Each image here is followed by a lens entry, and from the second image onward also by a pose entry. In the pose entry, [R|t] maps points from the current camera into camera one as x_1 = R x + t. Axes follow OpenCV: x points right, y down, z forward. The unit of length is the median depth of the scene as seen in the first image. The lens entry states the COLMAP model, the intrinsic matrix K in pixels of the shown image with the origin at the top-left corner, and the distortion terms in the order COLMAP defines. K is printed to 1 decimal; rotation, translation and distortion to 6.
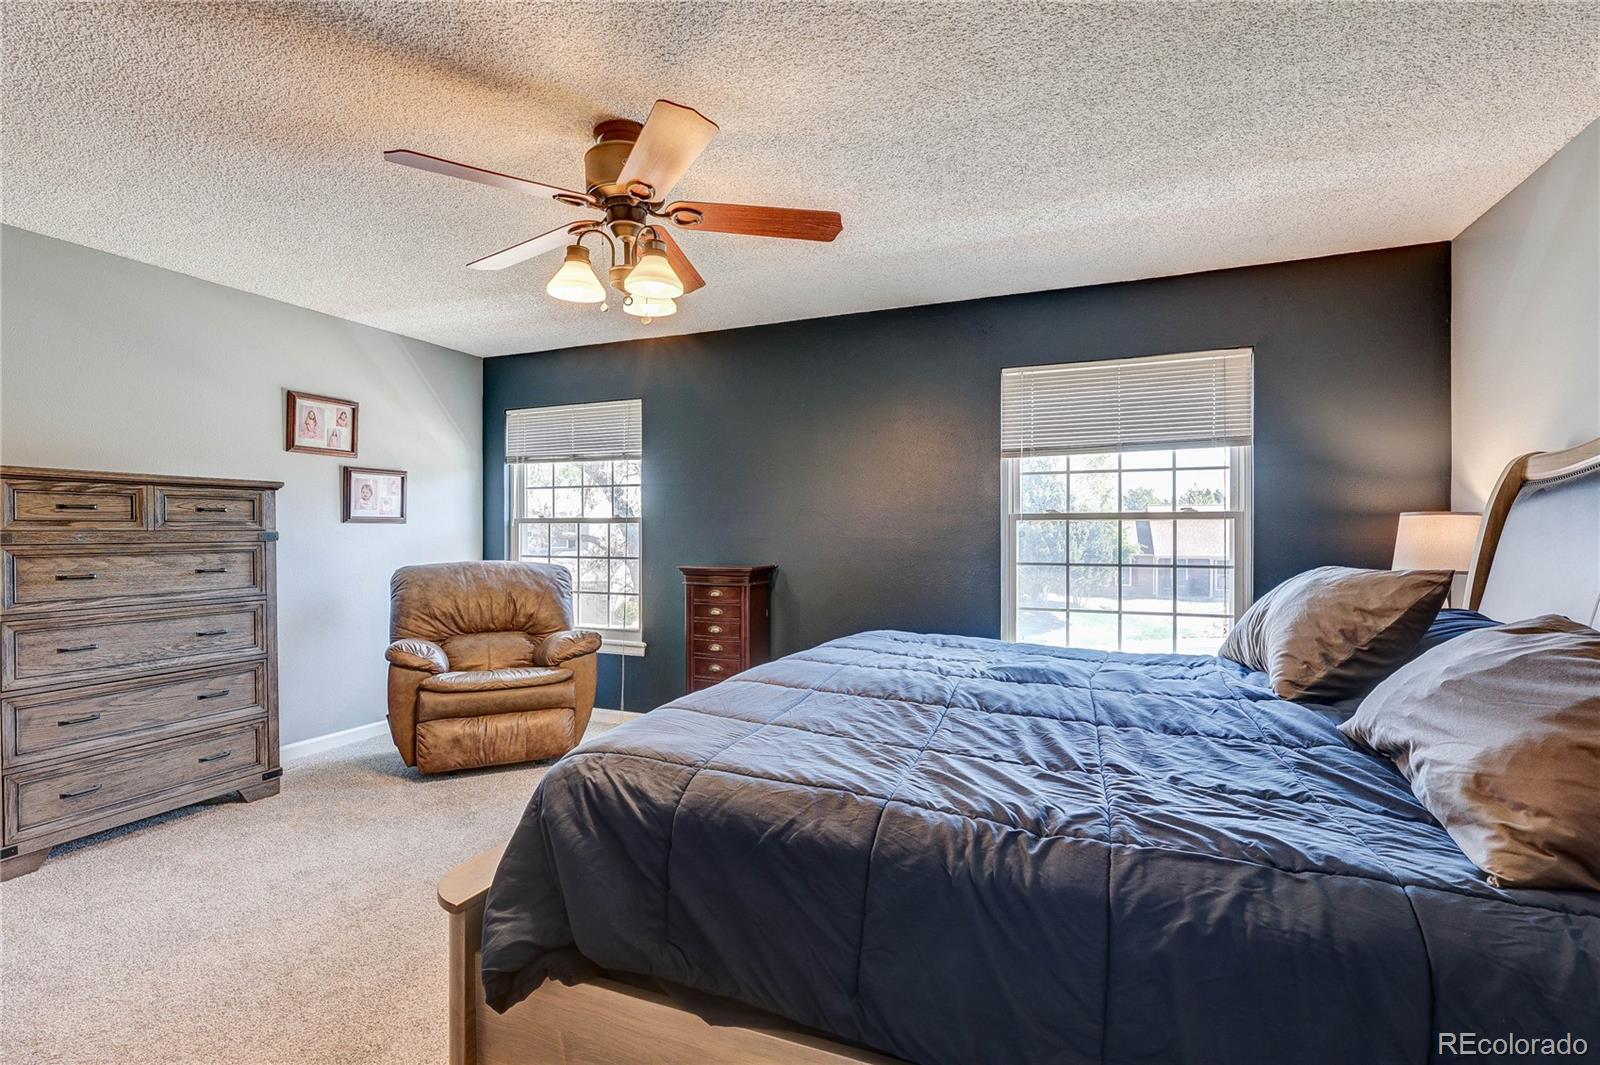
lens RADIAL K [[741.4, 0, 799.9], [0, 741.4, 530.3], [0, 0, 1]] dist [-0.001935, -0.000253]
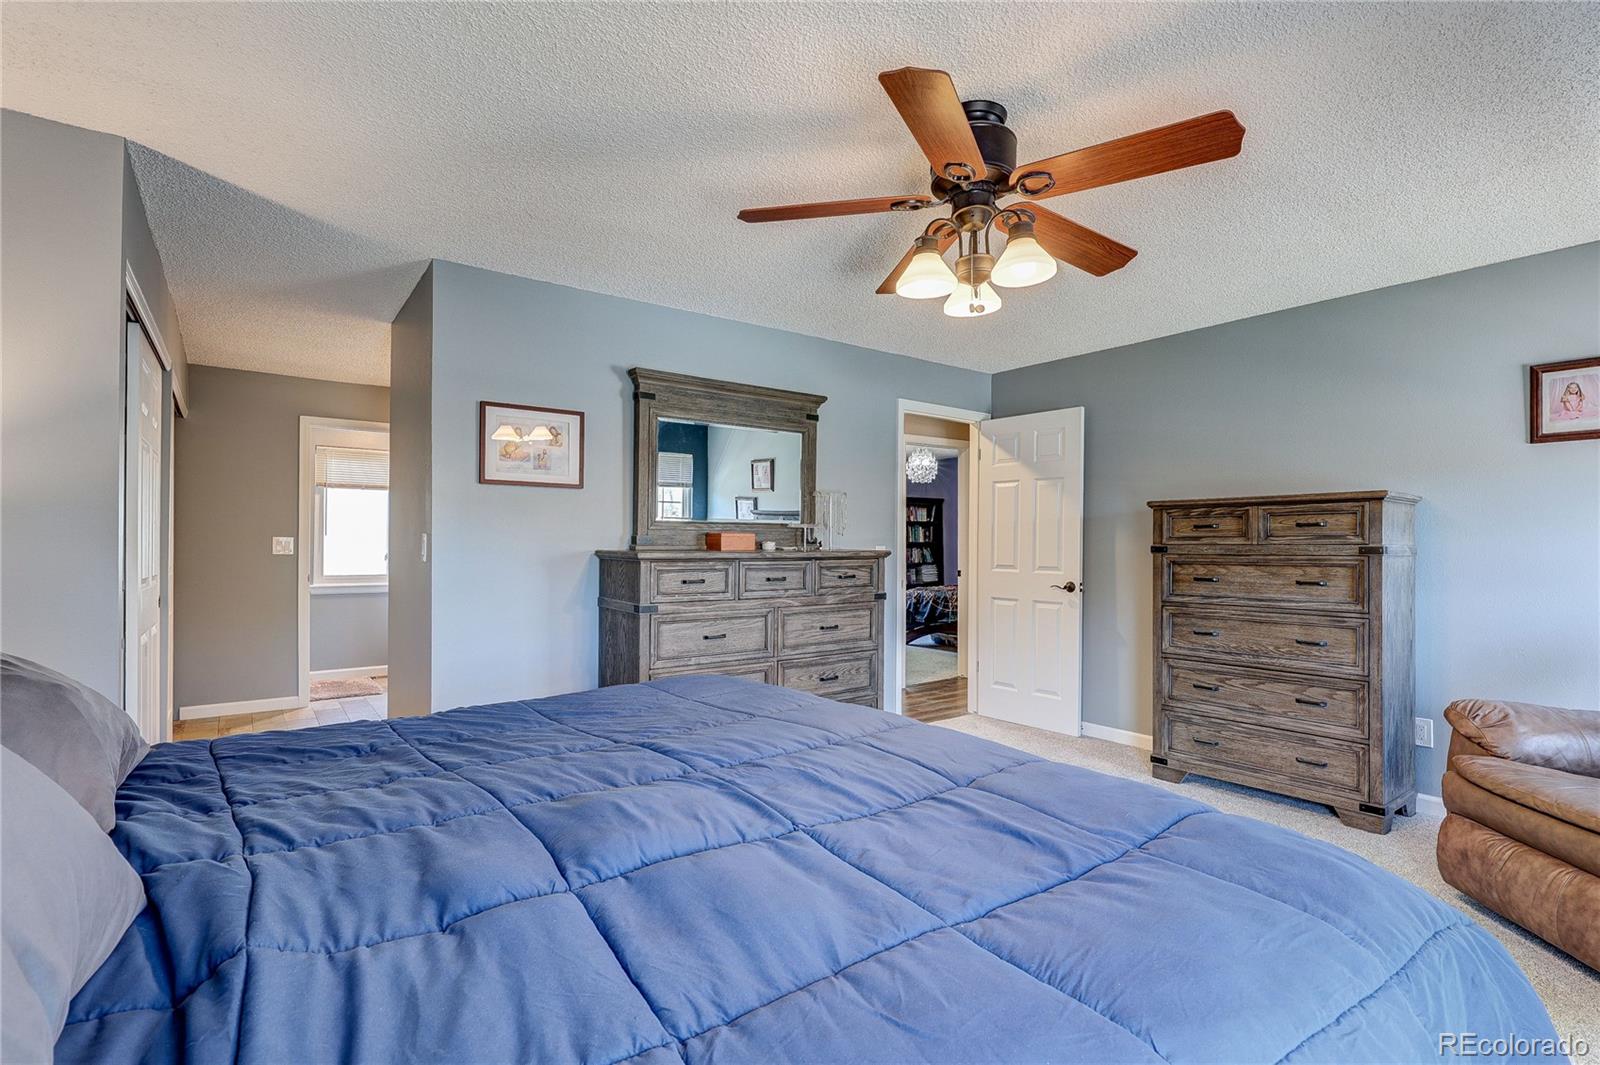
lens RADIAL K [[741.4, 0, 799.9], [0, 741.4, 530.3], [0, 0, 1]] dist [-0.001935, -0.000253]
pose [[-0.503237, -0.015818, -0.864004, 0.481056], [0.001435, 0.999816, -0.019141, -0.000686], [0.864148, -0.010872, -0.503121, 0.921695]]
